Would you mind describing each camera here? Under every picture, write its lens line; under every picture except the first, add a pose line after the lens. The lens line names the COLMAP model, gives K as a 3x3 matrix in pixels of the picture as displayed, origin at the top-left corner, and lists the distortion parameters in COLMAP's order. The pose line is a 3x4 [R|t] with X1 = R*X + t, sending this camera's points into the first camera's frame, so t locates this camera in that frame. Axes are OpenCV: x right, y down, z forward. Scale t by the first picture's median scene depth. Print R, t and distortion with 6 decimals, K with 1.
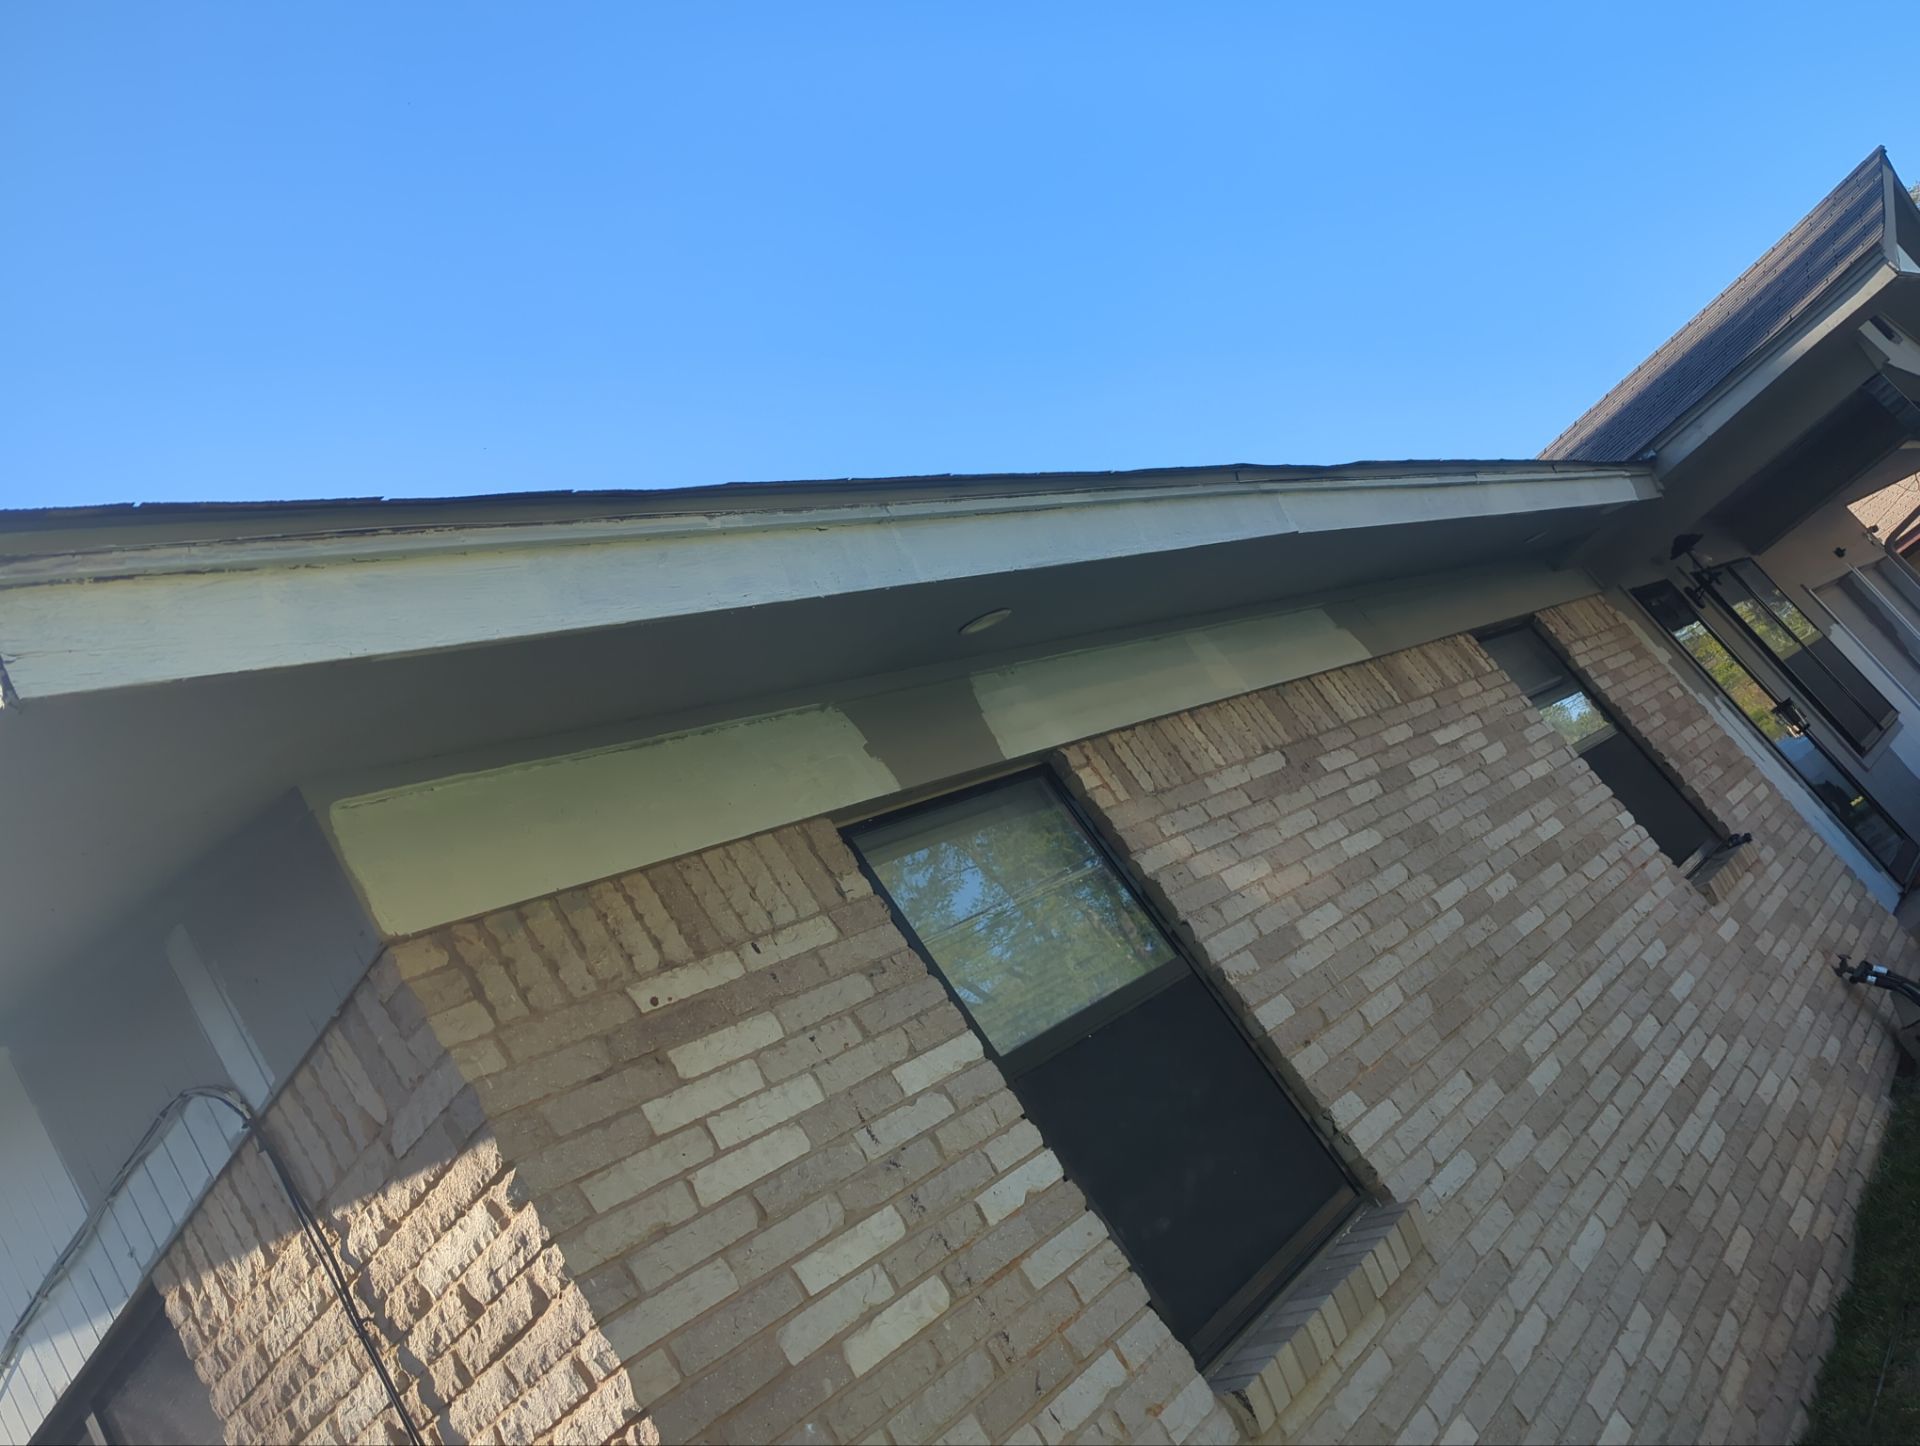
lens RADIAL K [[1534.5, 0, 957.8], [0, 1534.5, 721.7], [0, 0, 1]] dist [0.056969, -0.043313]
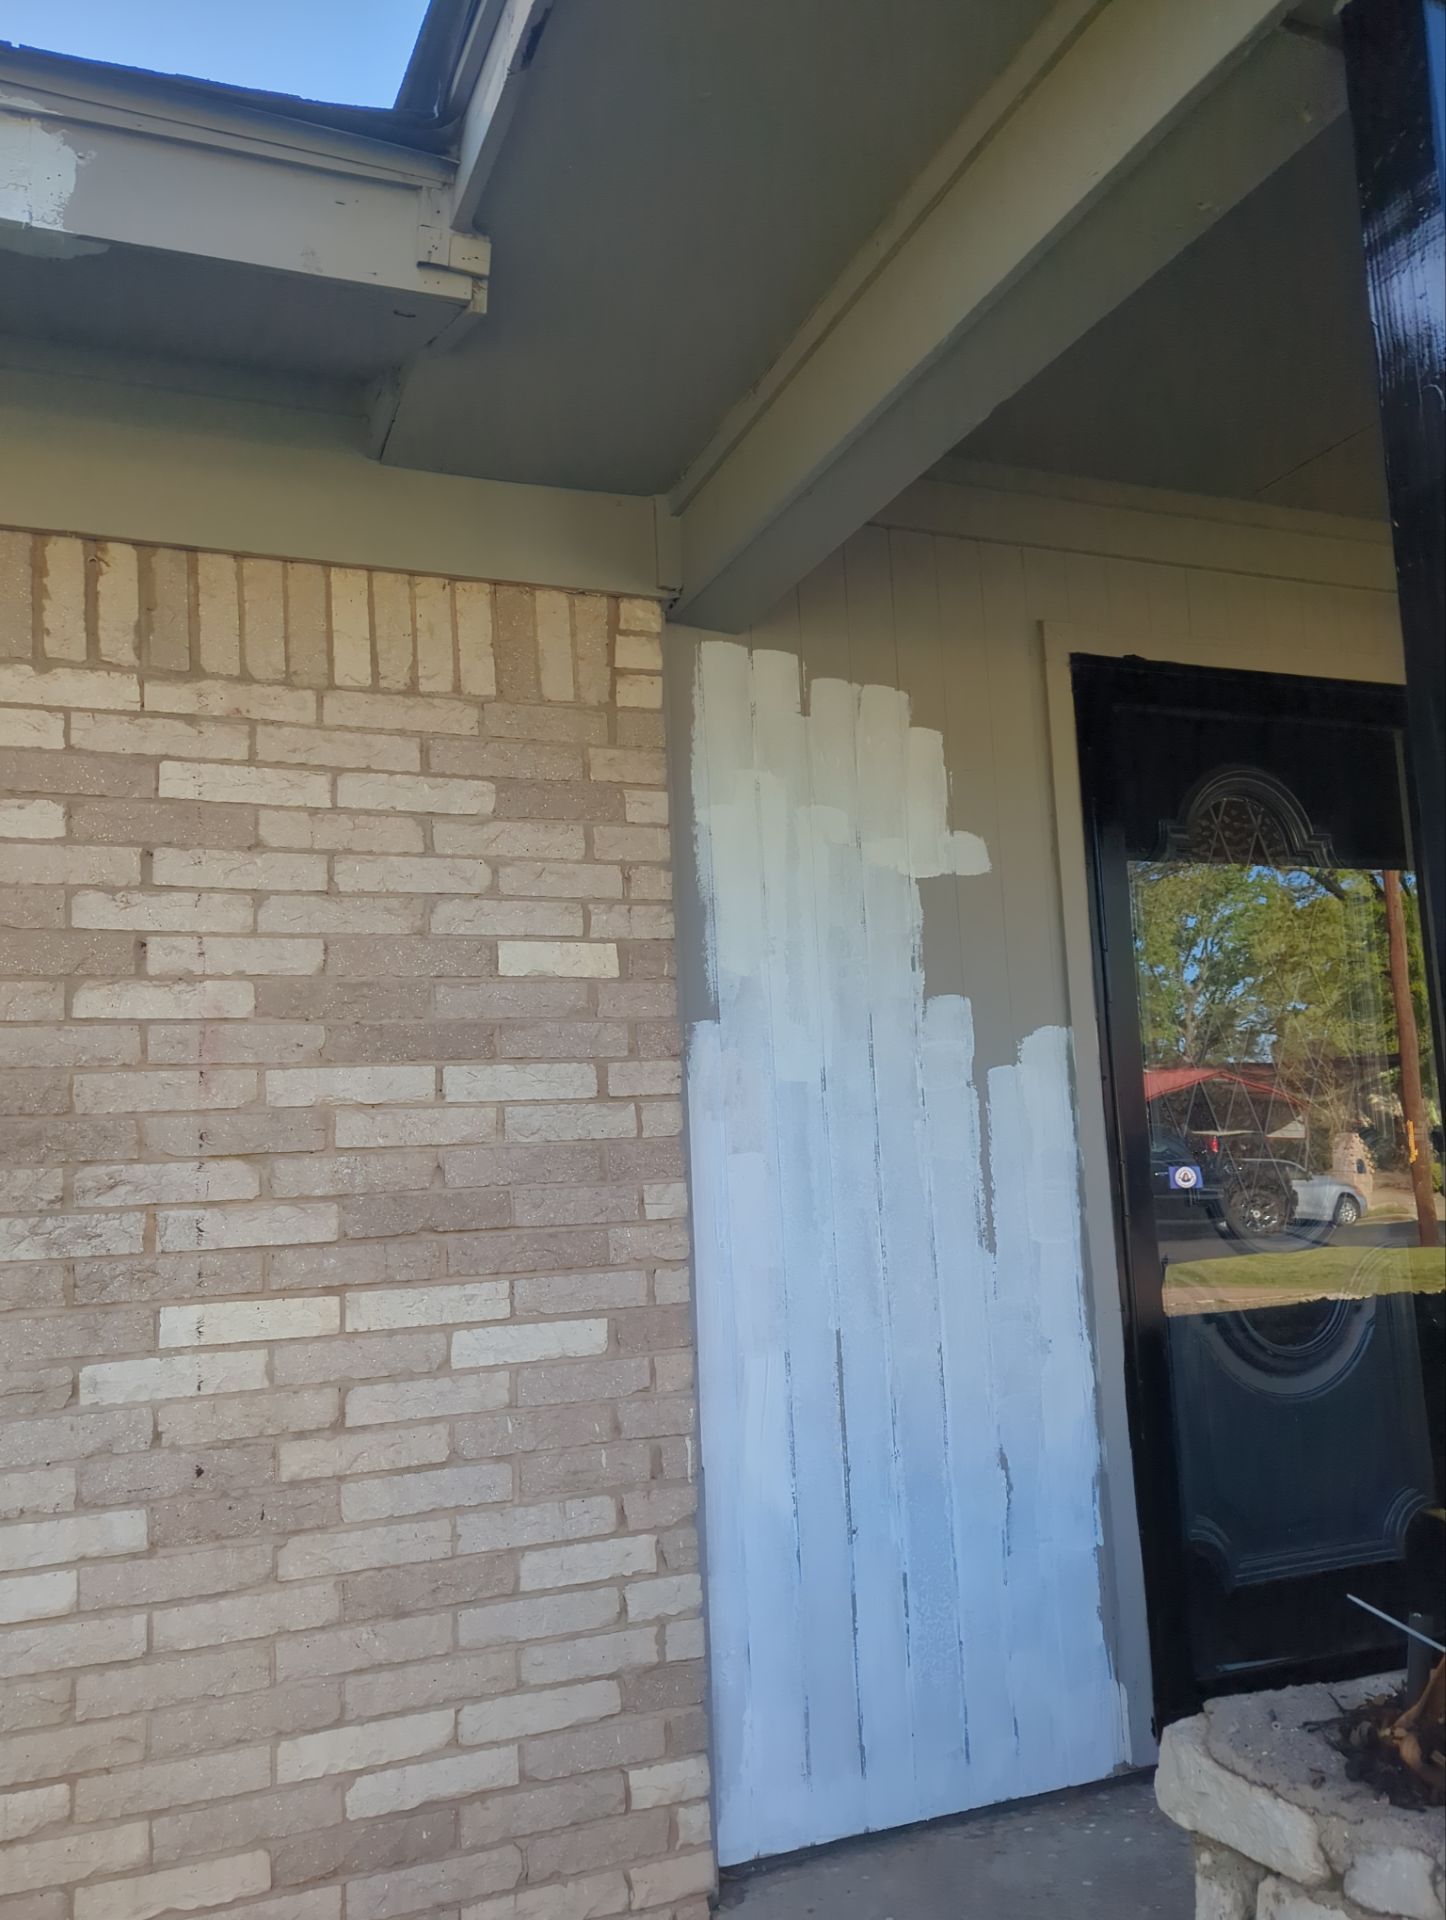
lens RADIAL K [[1534.5, 0, 724.1], [0, 1534.5, 967.8], [0, 0, 1]] dist [0.056969, -0.043313]
pose [[0.797879, 0.470124, -0.377323, 0.327500], [-0.327241, 0.863464, 0.383853, -0.082421], [0.506263, -0.182793, 0.842784, 0.393432]]
